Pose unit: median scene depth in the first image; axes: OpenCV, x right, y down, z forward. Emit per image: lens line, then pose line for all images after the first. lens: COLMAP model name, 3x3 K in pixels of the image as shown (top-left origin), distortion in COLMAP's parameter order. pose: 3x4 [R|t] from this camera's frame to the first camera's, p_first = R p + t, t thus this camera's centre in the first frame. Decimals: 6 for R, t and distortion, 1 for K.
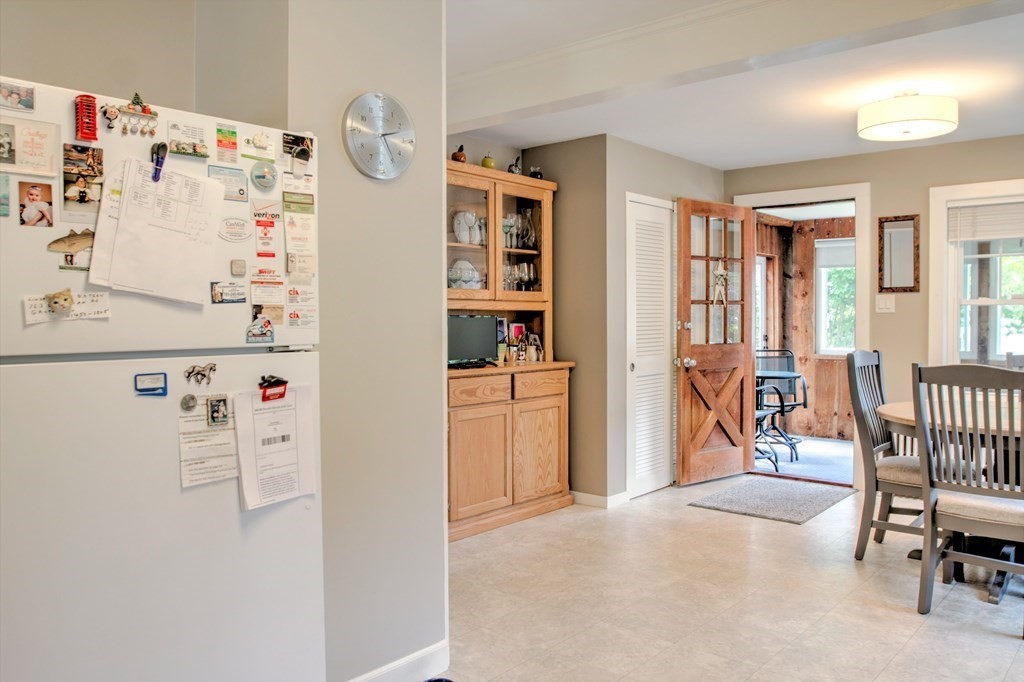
lens RADIAL K [[789.2, 0, 526.1], [0, 789.2, 338.9], [0, 0, 1]] dist [-0.001956, -0.000453]
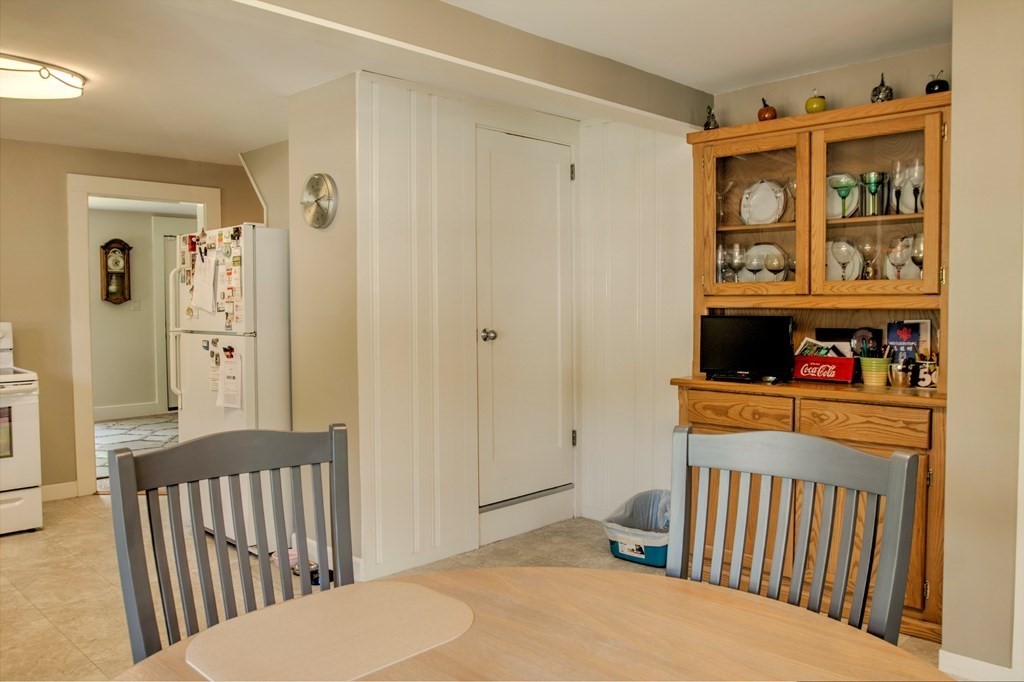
lens RADIAL K [[789.2, 0, 526.1], [0, 789.2, 338.9], [0, 0, 1]] dist [-0.001956, -0.000453]
pose [[-0.078718, 0.044868, -0.995887, 0.897235], [-0.022857, 0.998643, 0.046799, -0.046818], [0.996635, 0.026447, -0.077586, 1.029997]]
